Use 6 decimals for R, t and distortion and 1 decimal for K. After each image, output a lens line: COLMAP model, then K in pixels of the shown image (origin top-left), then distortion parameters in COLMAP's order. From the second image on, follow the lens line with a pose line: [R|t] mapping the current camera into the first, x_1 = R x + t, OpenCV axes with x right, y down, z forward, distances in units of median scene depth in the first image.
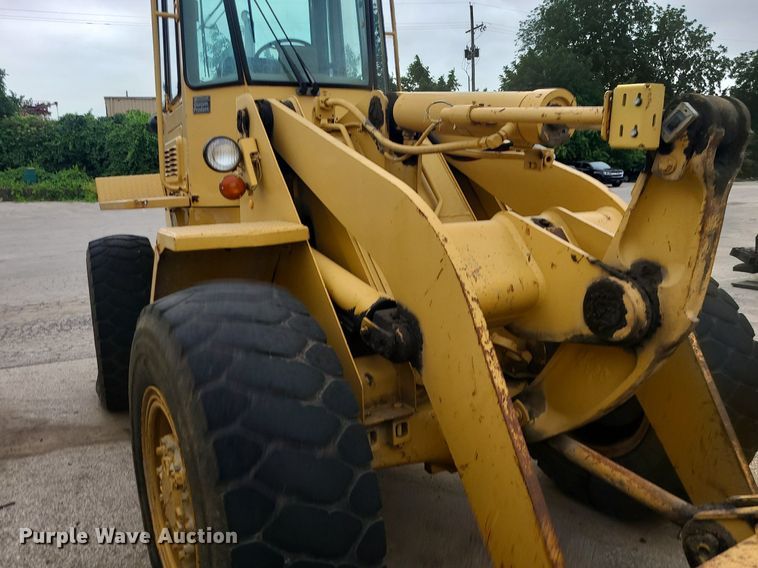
lens RADIAL K [[583.6, 0, 411.4], [0, 583.6, 285.6], [0, 0, 1]] dist [0.026020, -0.003385]
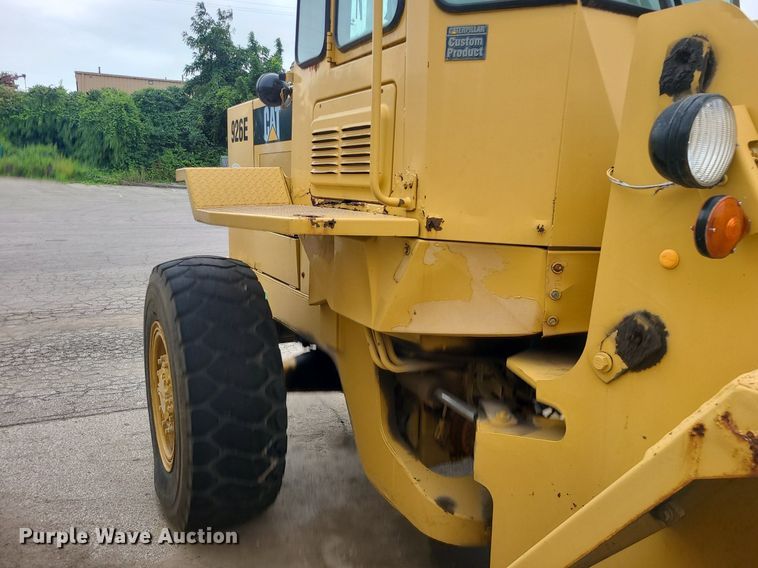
lens RADIAL K [[574.4, 0, 386.1], [0, 574.4, 289.2], [0, 0, 1]] dist [0.074833, -0.058157]
pose [[0.998447, 0.048099, 0.028106, -0.193046], [-0.048526, 0.998714, 0.014709, -0.043025], [-0.027363, -0.016050, 0.999497, 0.217702]]
